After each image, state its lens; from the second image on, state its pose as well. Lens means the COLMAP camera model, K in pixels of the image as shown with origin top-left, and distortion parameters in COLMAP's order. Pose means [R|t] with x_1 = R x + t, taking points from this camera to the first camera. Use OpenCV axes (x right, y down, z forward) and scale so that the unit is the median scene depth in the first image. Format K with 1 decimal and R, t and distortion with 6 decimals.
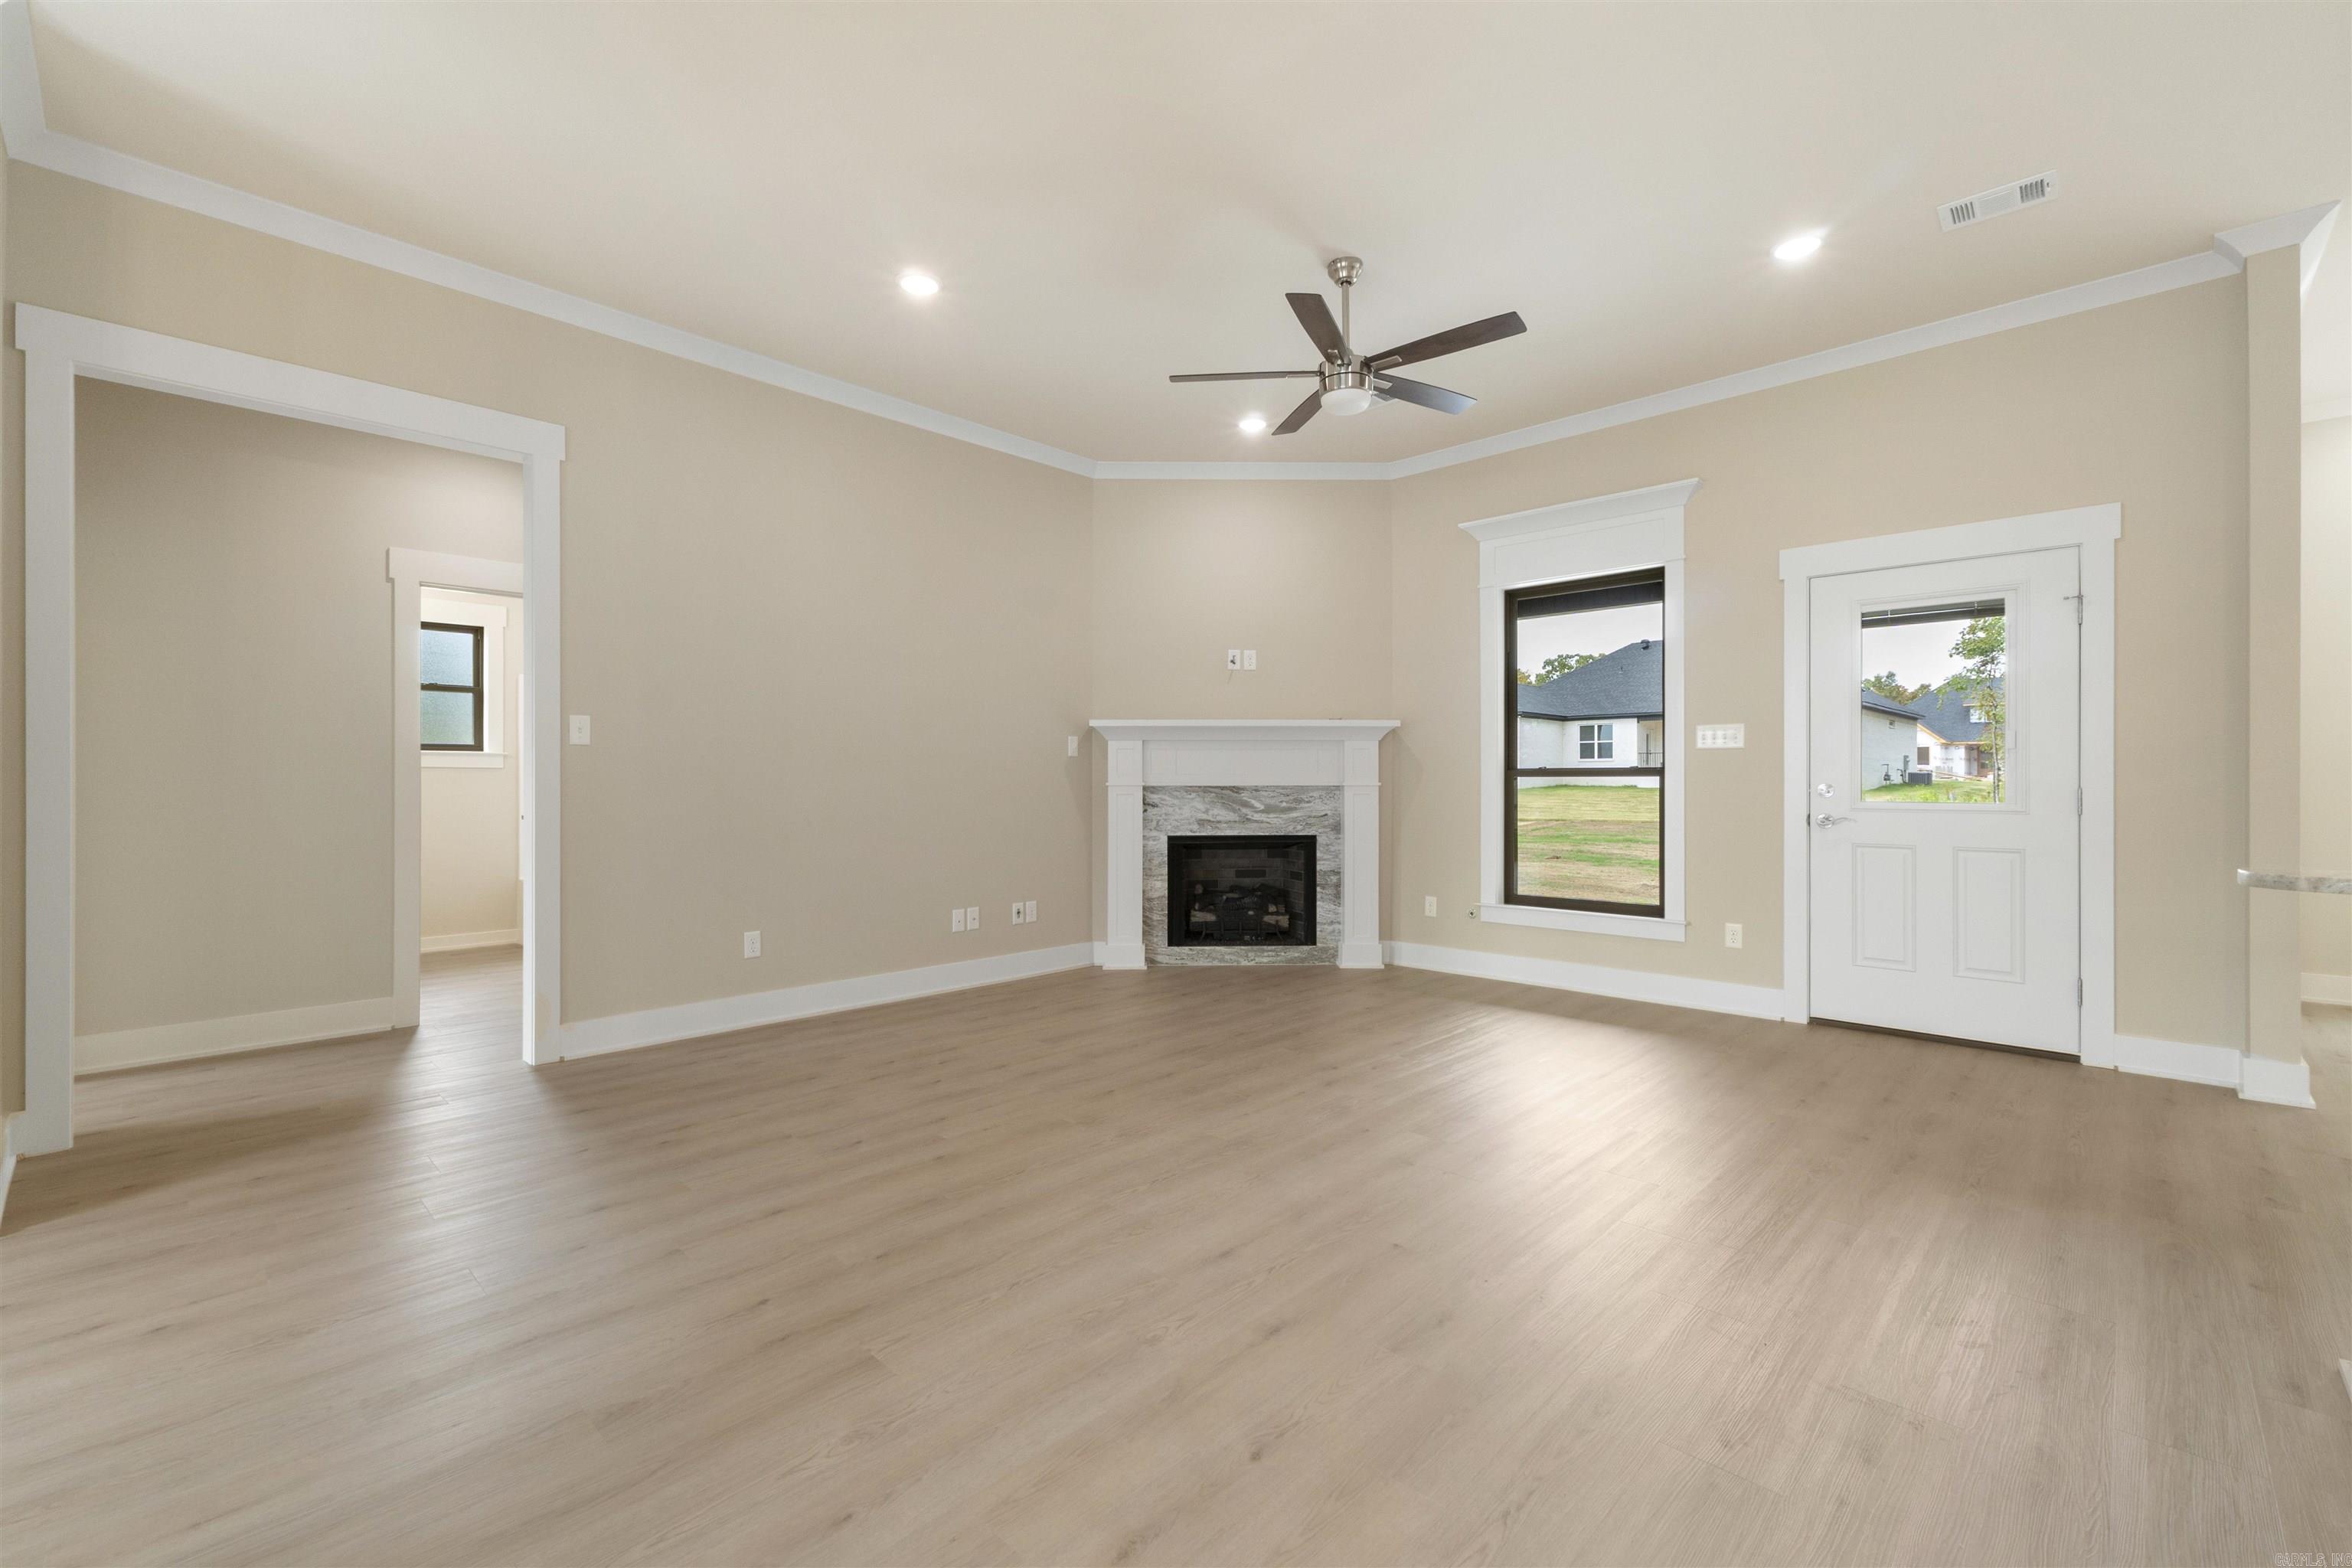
lens RADIAL K [[1001.0, 0, 1176.0], [0, 1001.0, 784.0], [0, 0, 1]] dist [-0.000901, -0.000168]
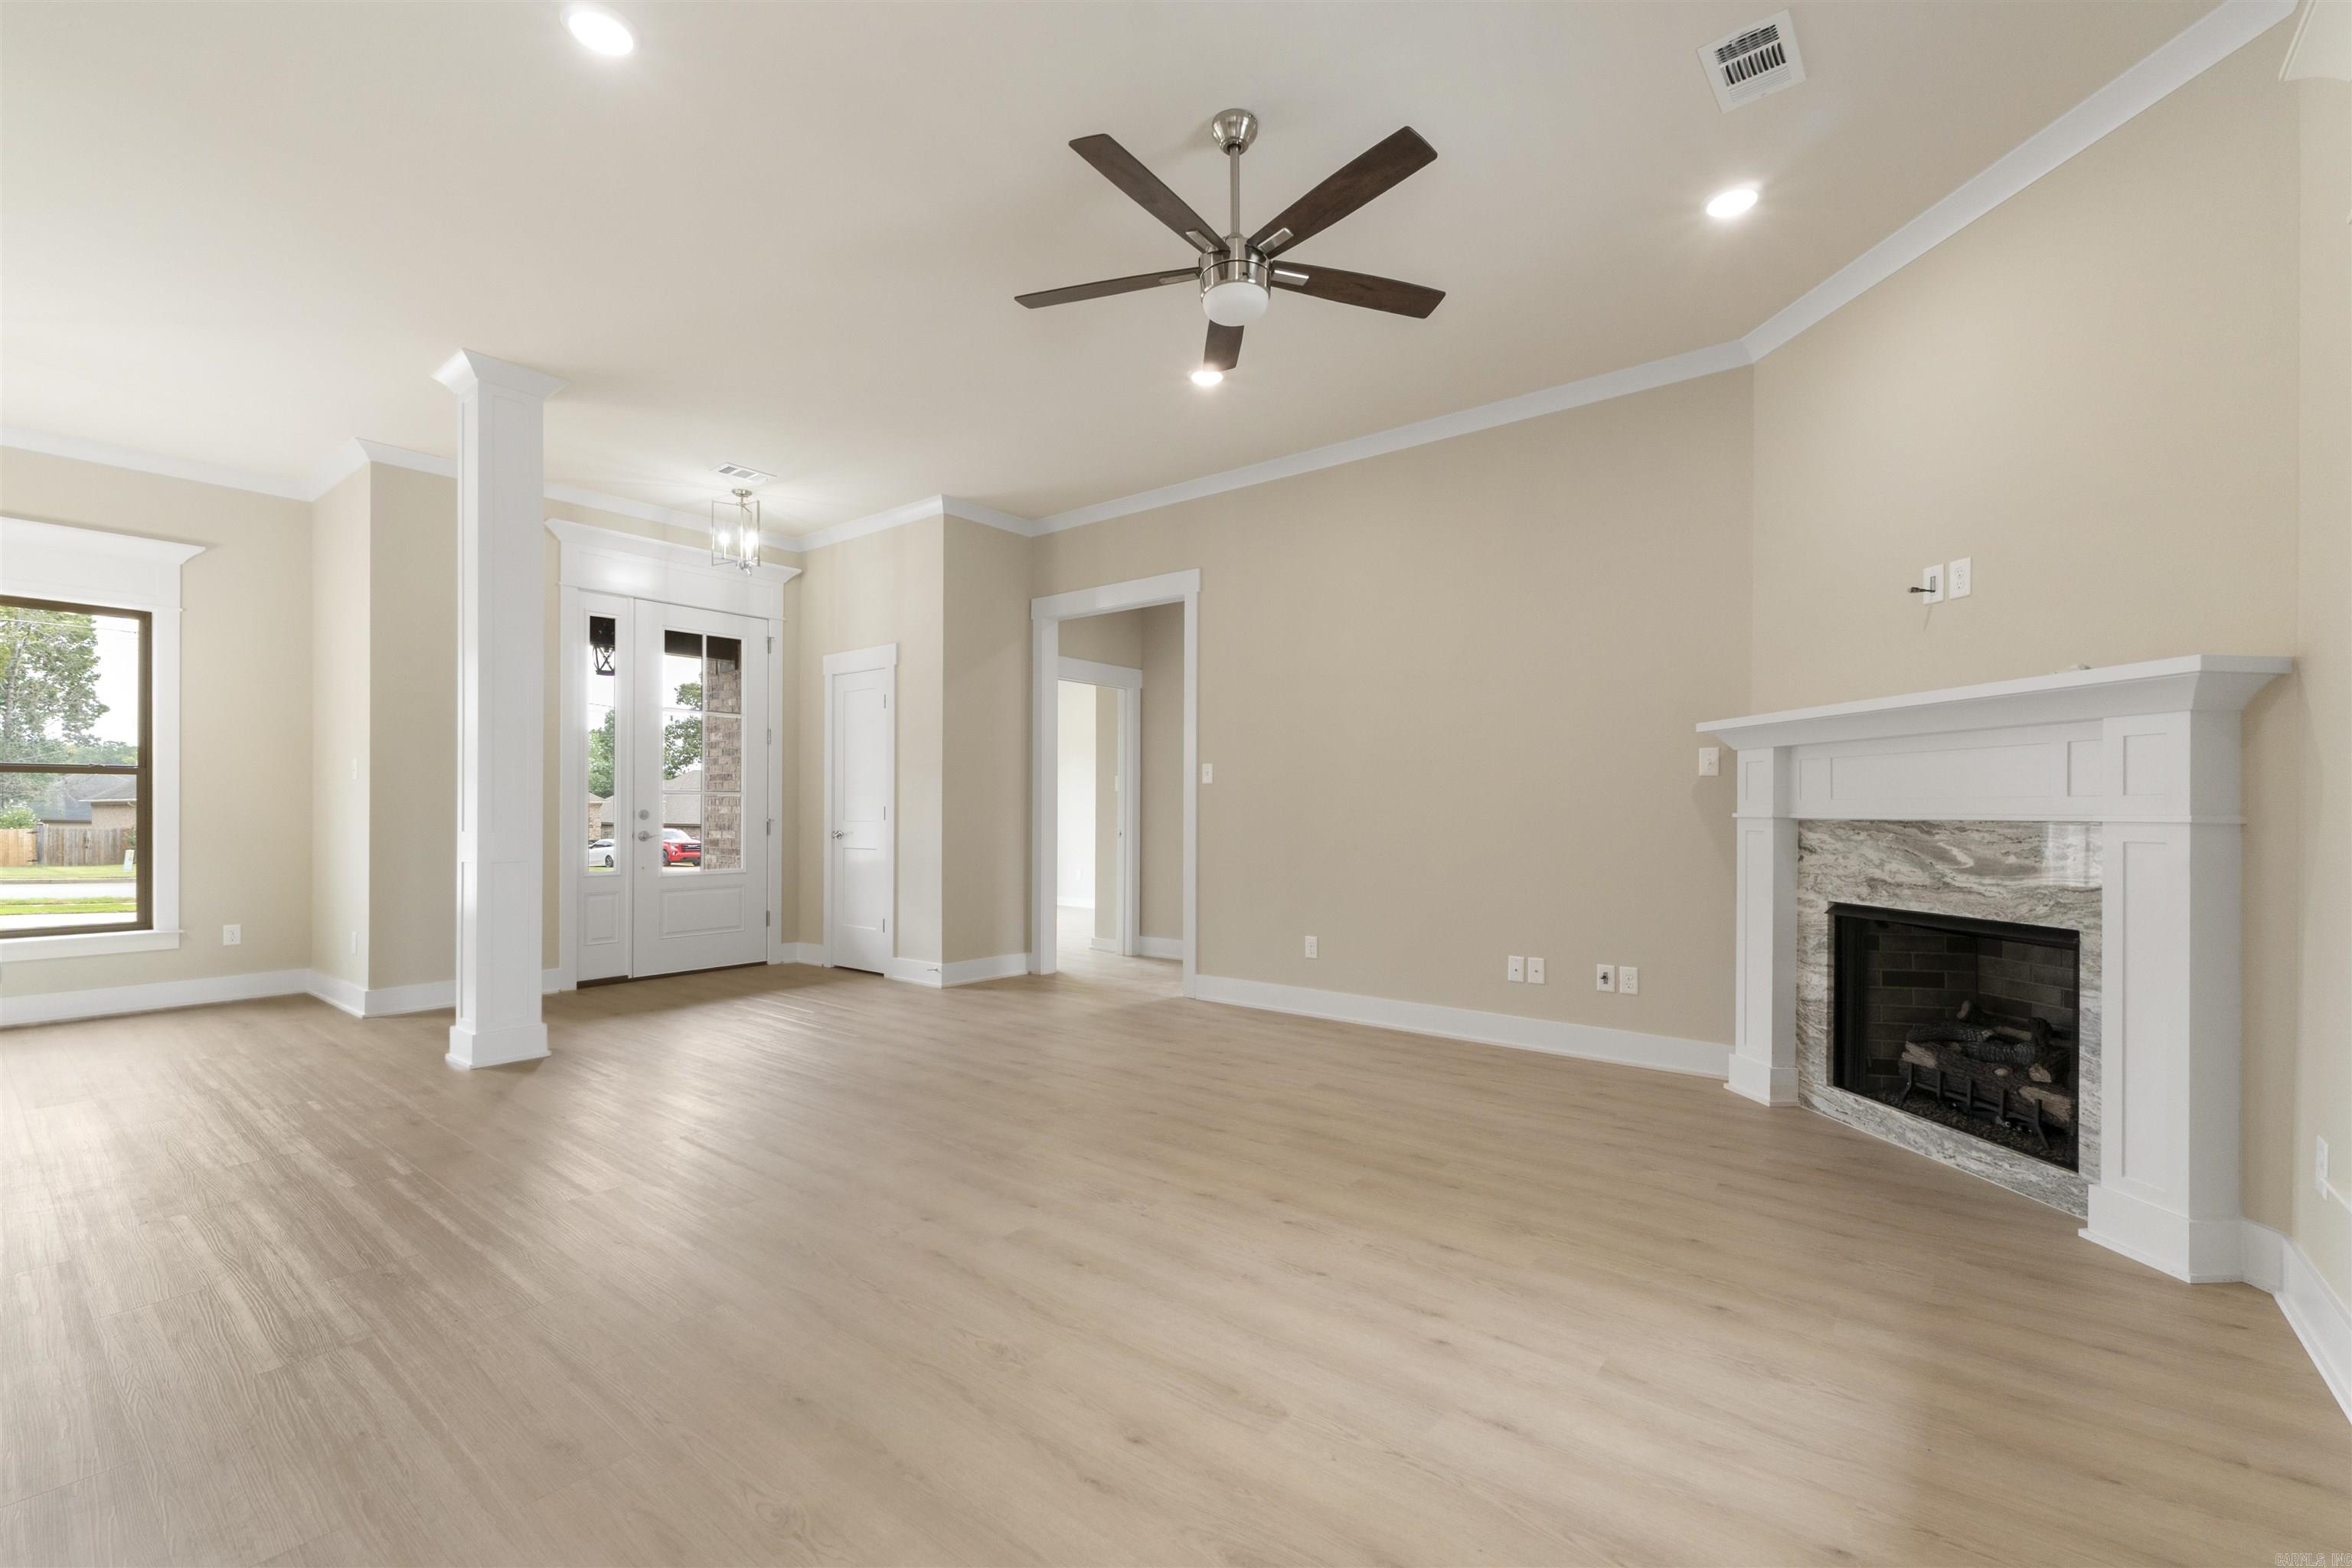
lens RADIAL K [[1023.9, 0, 1170.2], [0, 1023.9, 799.9], [0, 0, 1]] dist [0.011998, 0.000046]
pose [[0.073241, -0.008392, -0.997279, 0.583210], [-0.005535, 0.999946, -0.008821, -0.001924], [0.997299, 0.006166, 0.073191, 0.557985]]
